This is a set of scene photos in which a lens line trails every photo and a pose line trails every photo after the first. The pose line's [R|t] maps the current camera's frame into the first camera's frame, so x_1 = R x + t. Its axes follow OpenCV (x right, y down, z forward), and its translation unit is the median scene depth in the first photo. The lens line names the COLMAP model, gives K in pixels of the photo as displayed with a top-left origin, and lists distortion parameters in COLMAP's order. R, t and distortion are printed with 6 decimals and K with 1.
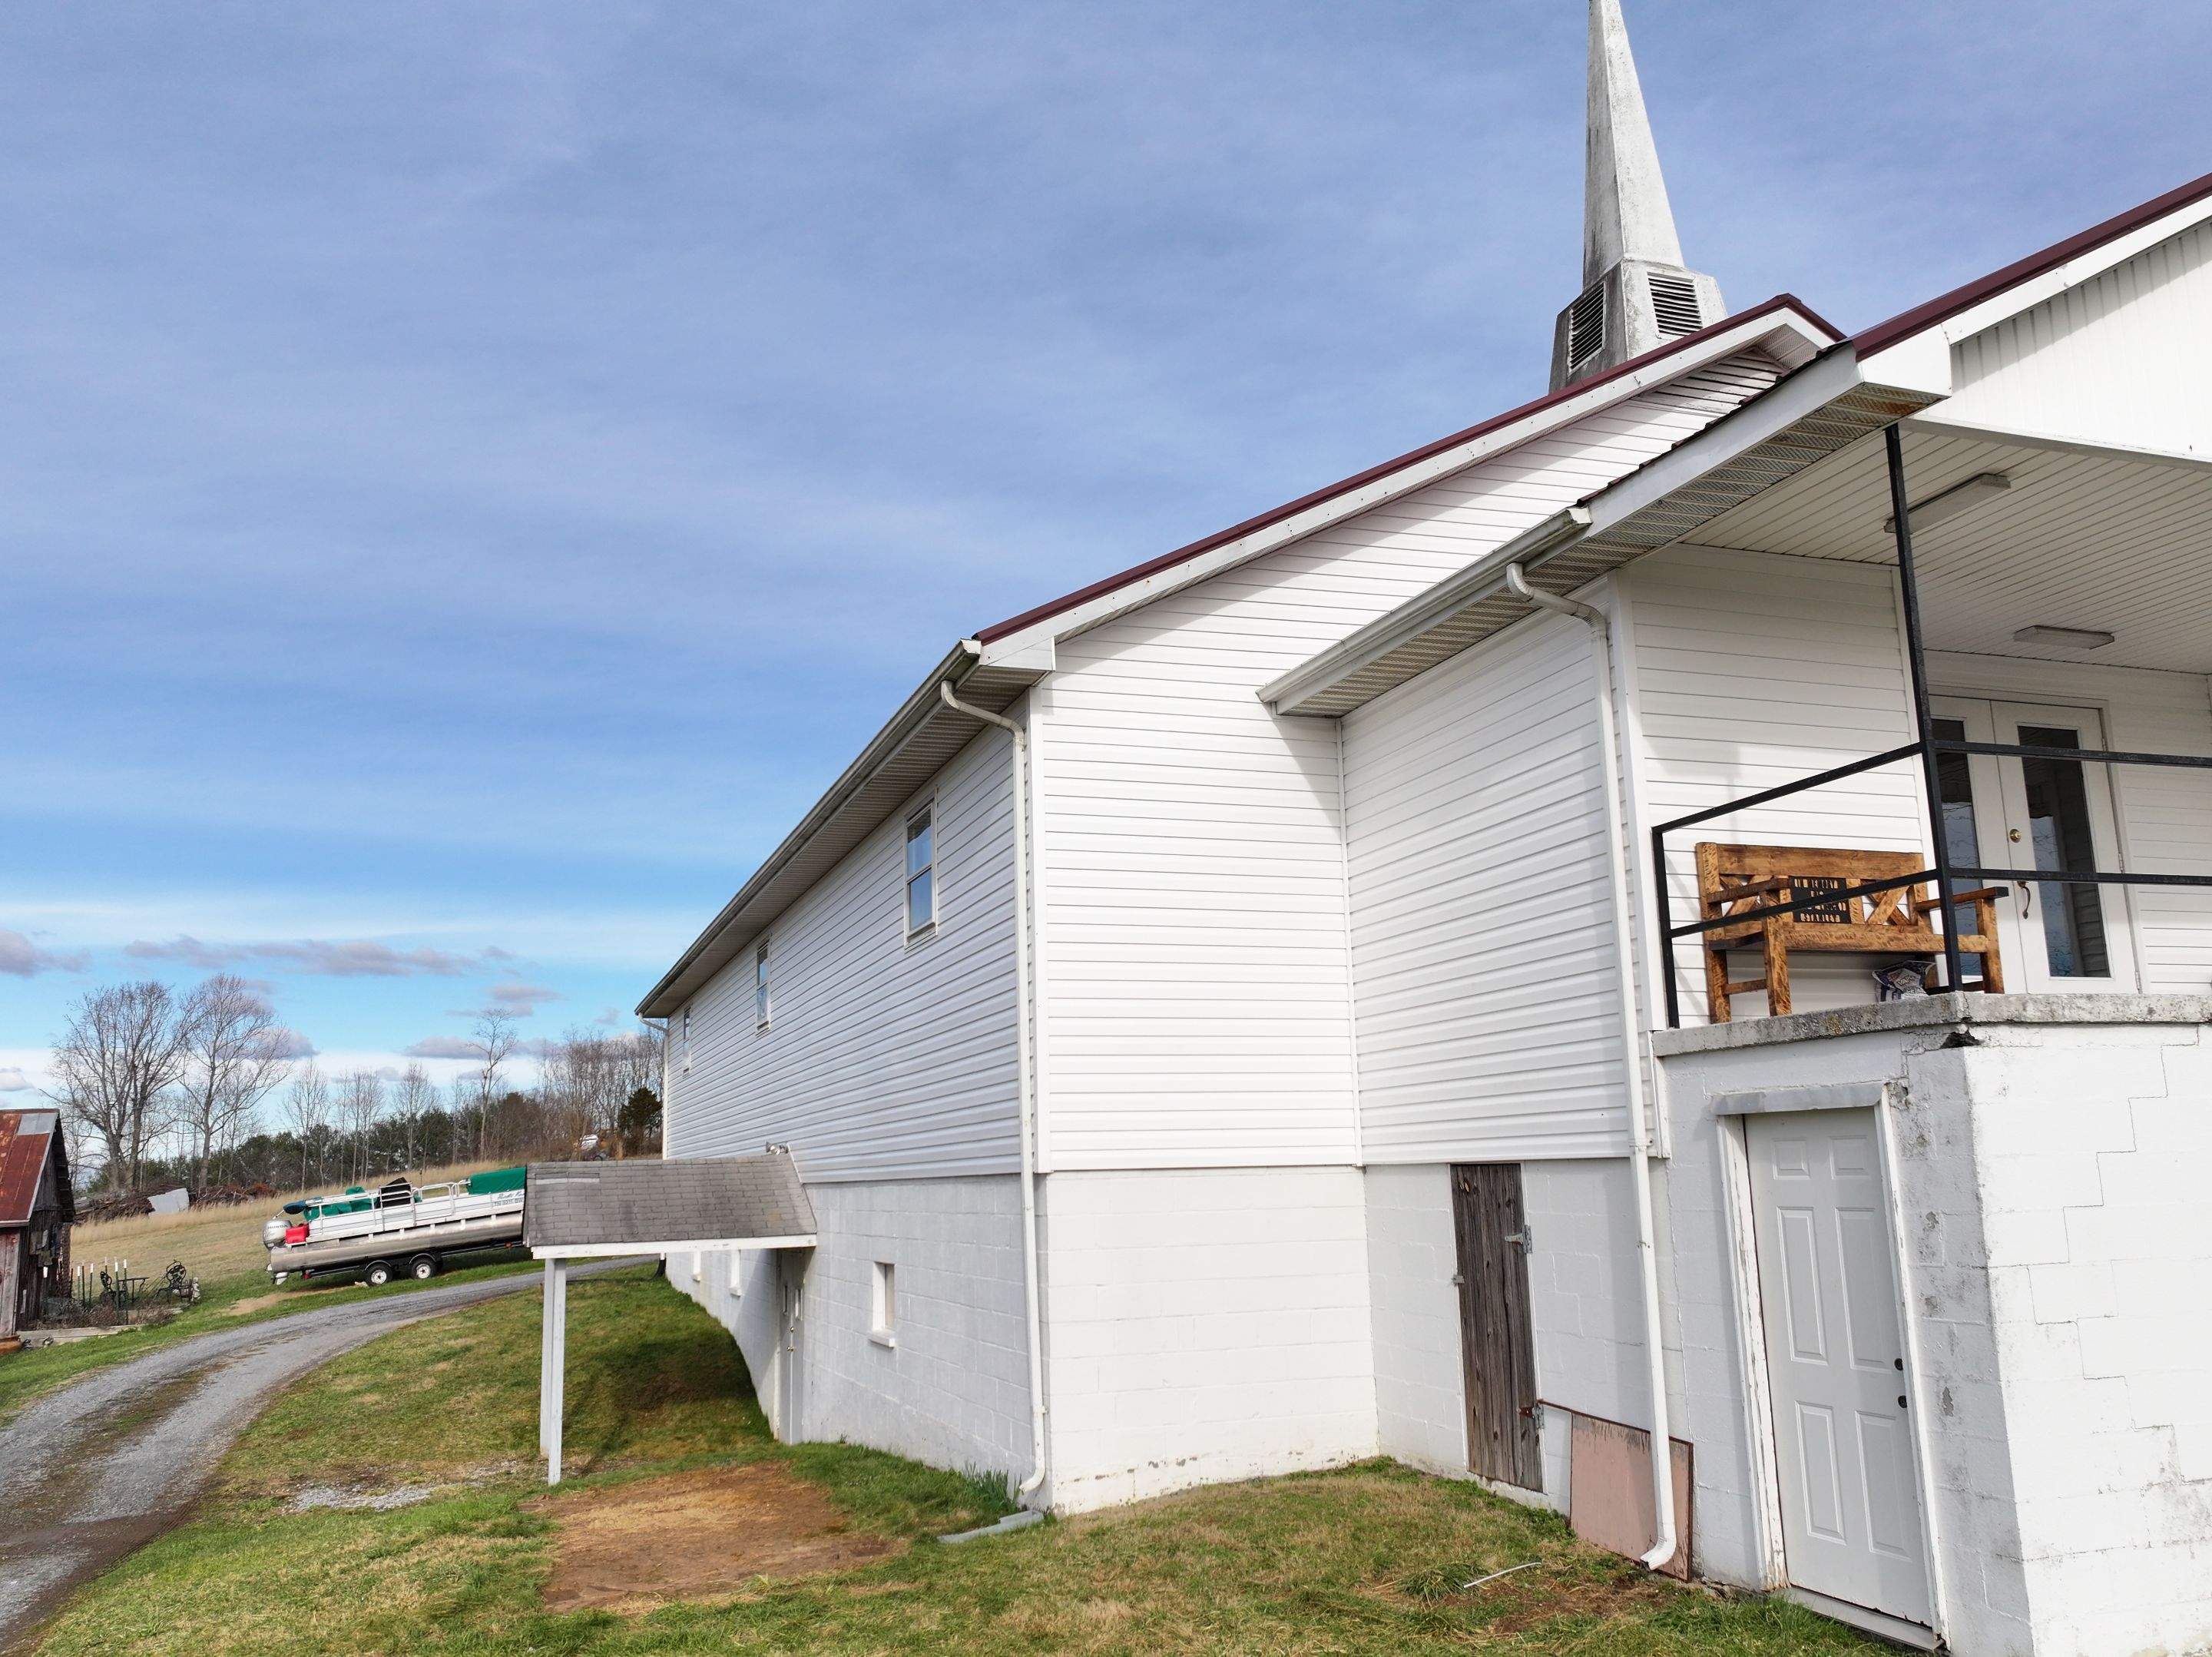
lens RADIAL K [[1773.9, 0, 1099.1], [0, 1773.9, 844.3], [0, 0, 1]] dist [0.003659, 0.010801]
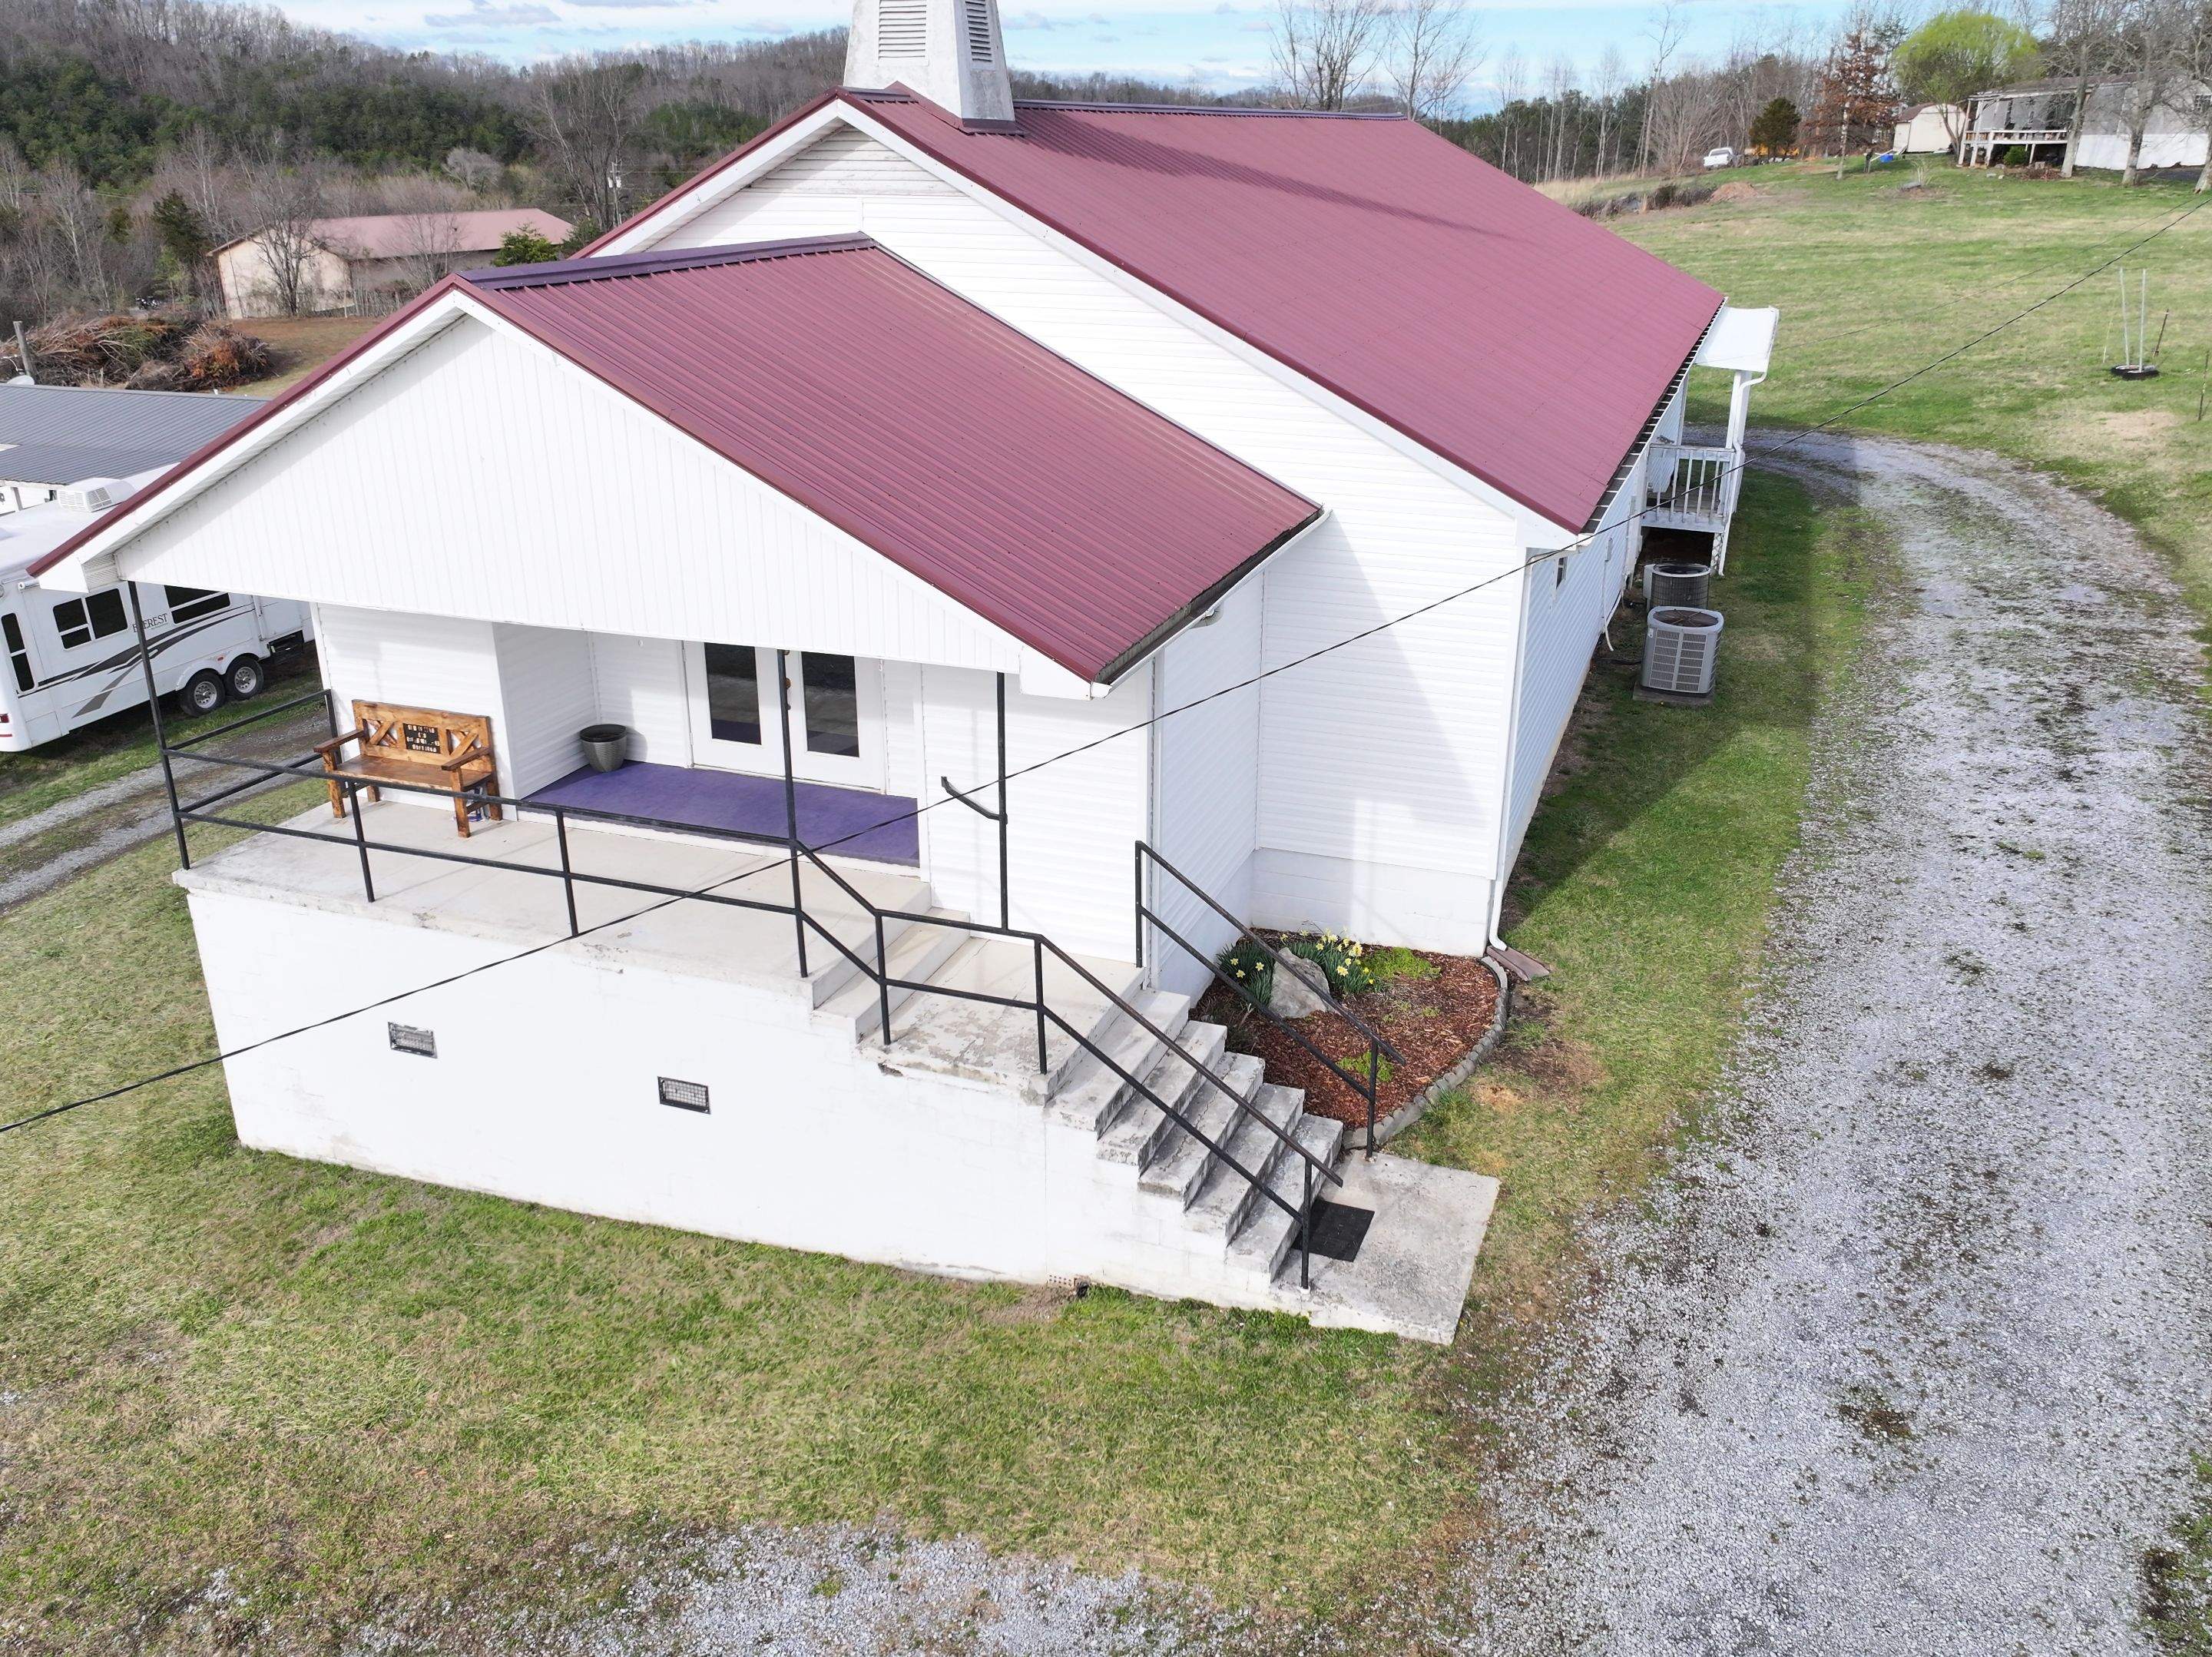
lens RADIAL K [[1769.0, 0, 1103.3], [0, 1769.0, 839.6], [0, 0, 1]] dist [0.003727, 0.003407]
pose [[0.768174, 0.260835, -0.584700, 1.473741], [0.099900, 0.853232, 0.511875, -0.526990], [0.632400, -0.451620, 0.629373, 0.234593]]
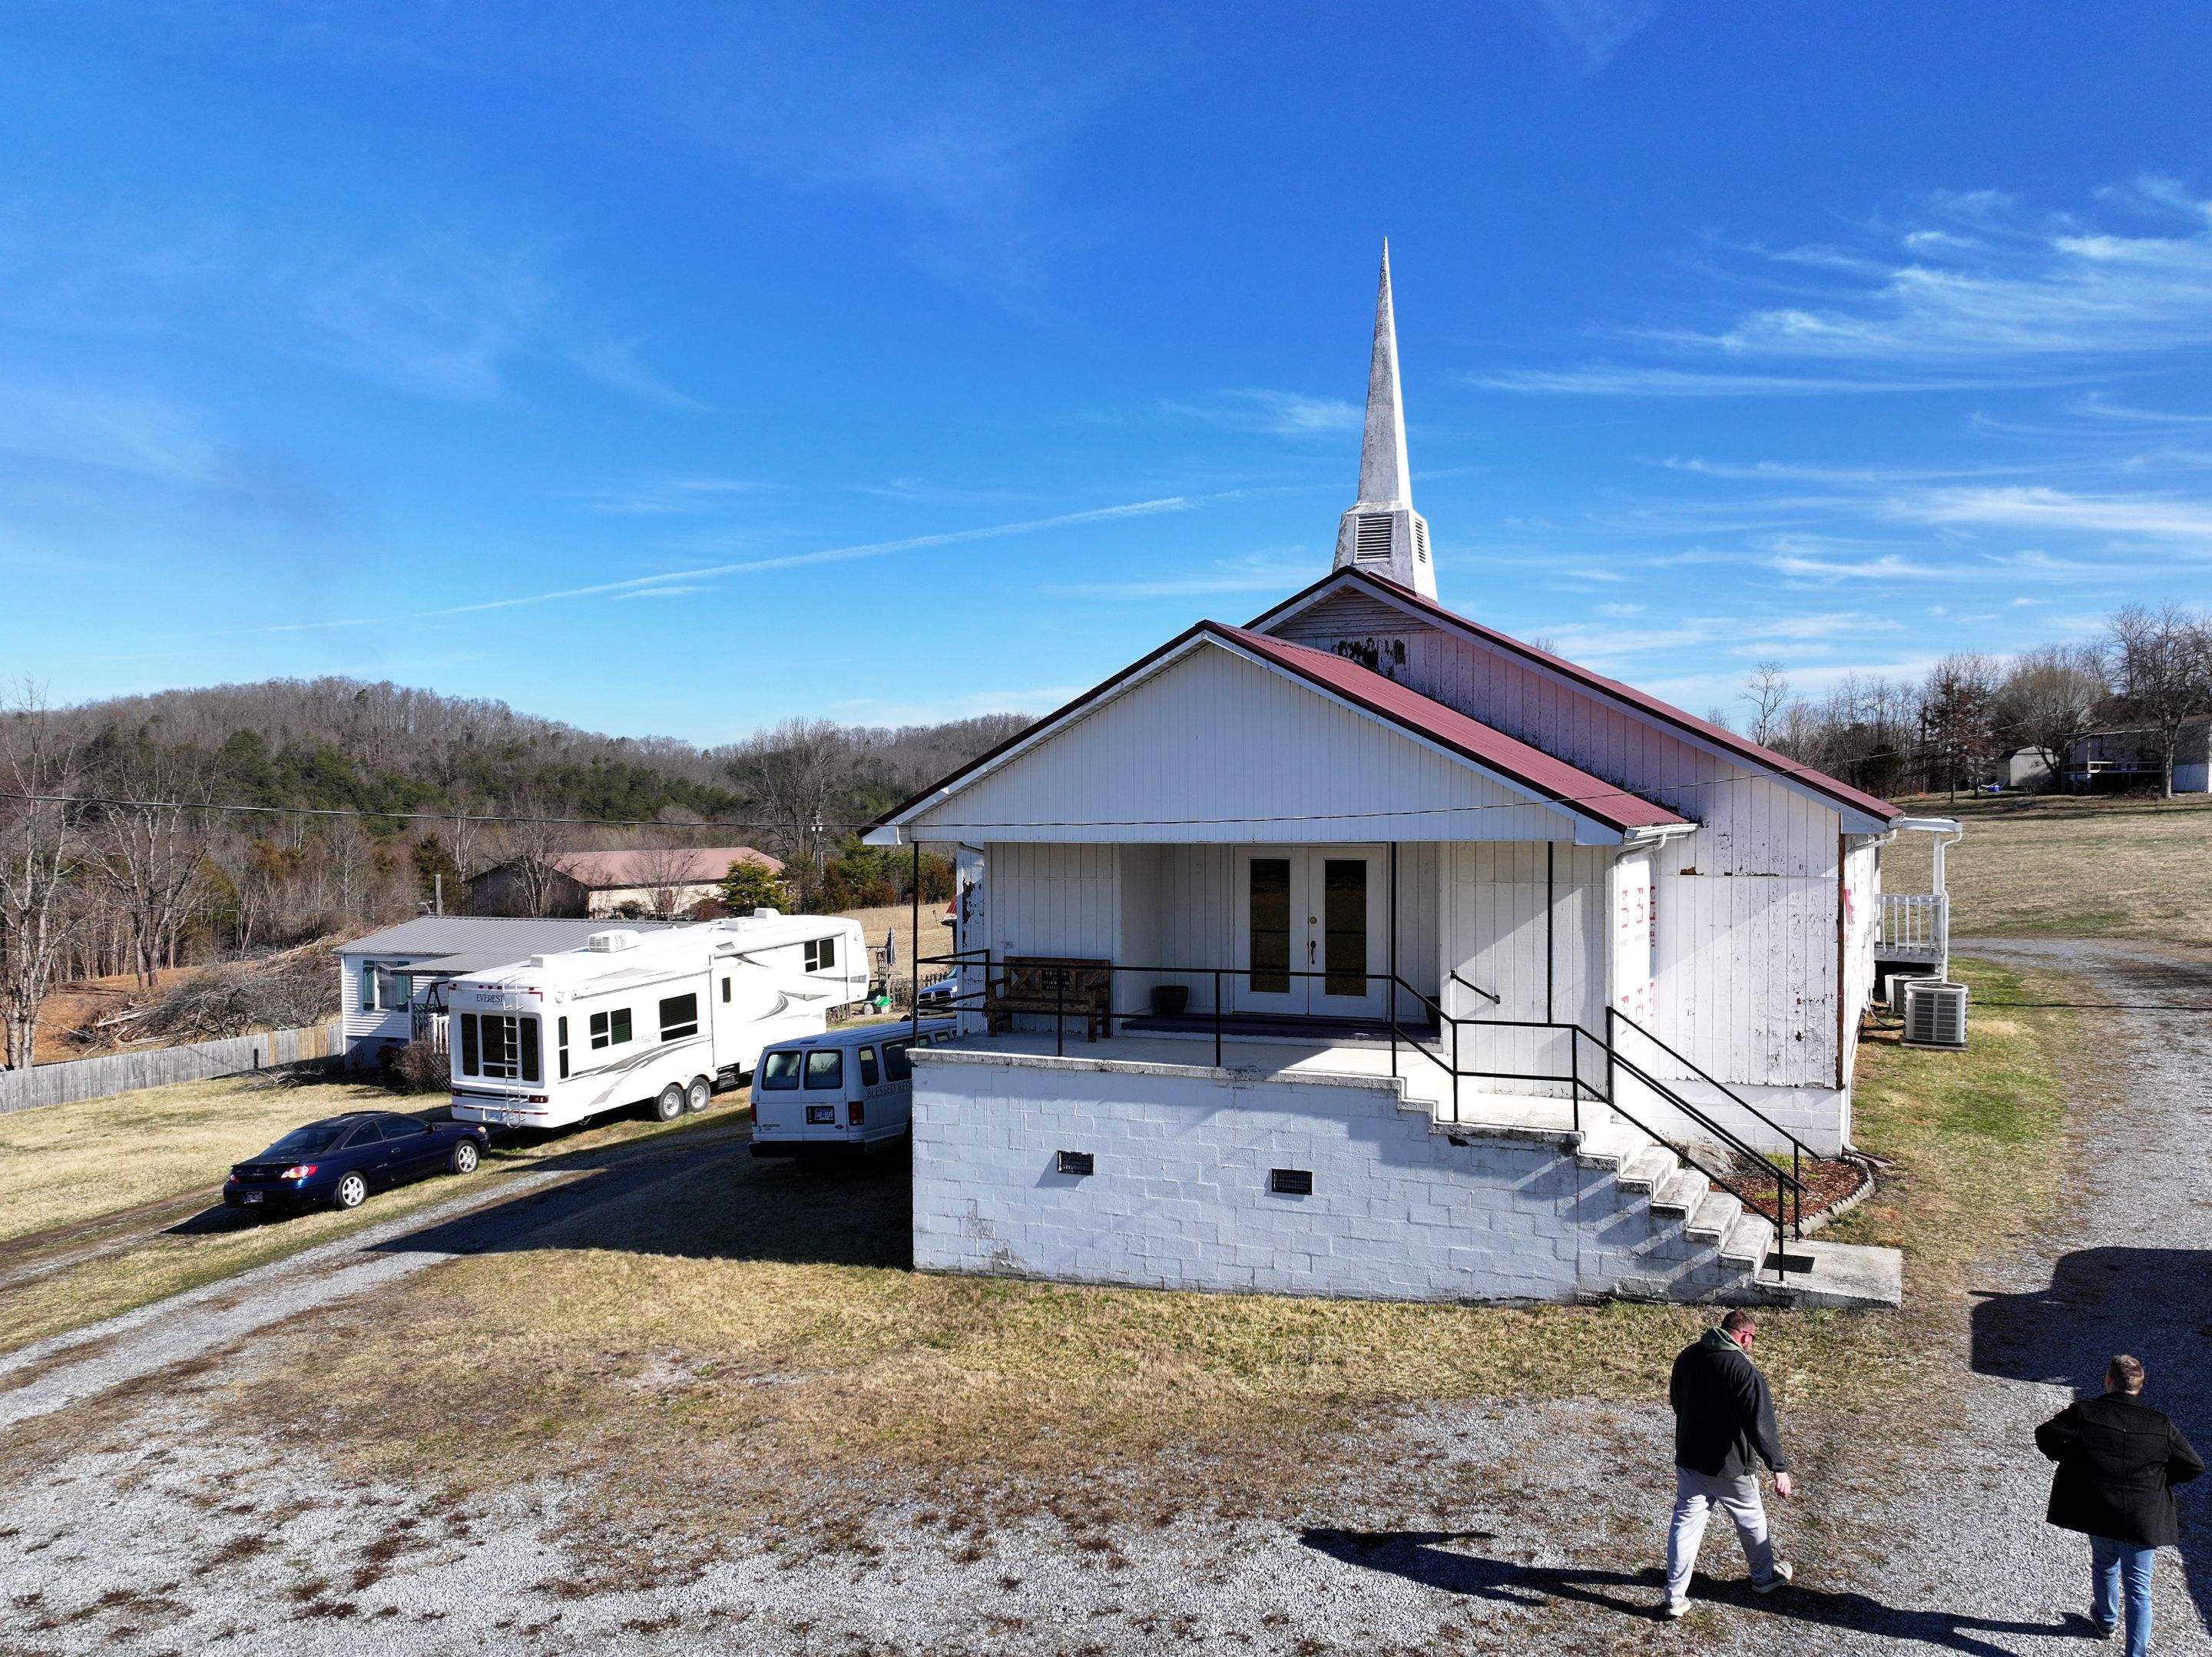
lens RADIAL K [[1773.2, 0, 1106.0], [0, 1773.2, 828.5], [0, 0, 1]] dist [0.003989, -0.001355]
pose [[0.724052, 0.031989, -0.689003, 1.609914], [0.113065, 0.979907, 0.164312, -0.425443], [0.680415, -0.196873, 0.705887, -0.462761]]
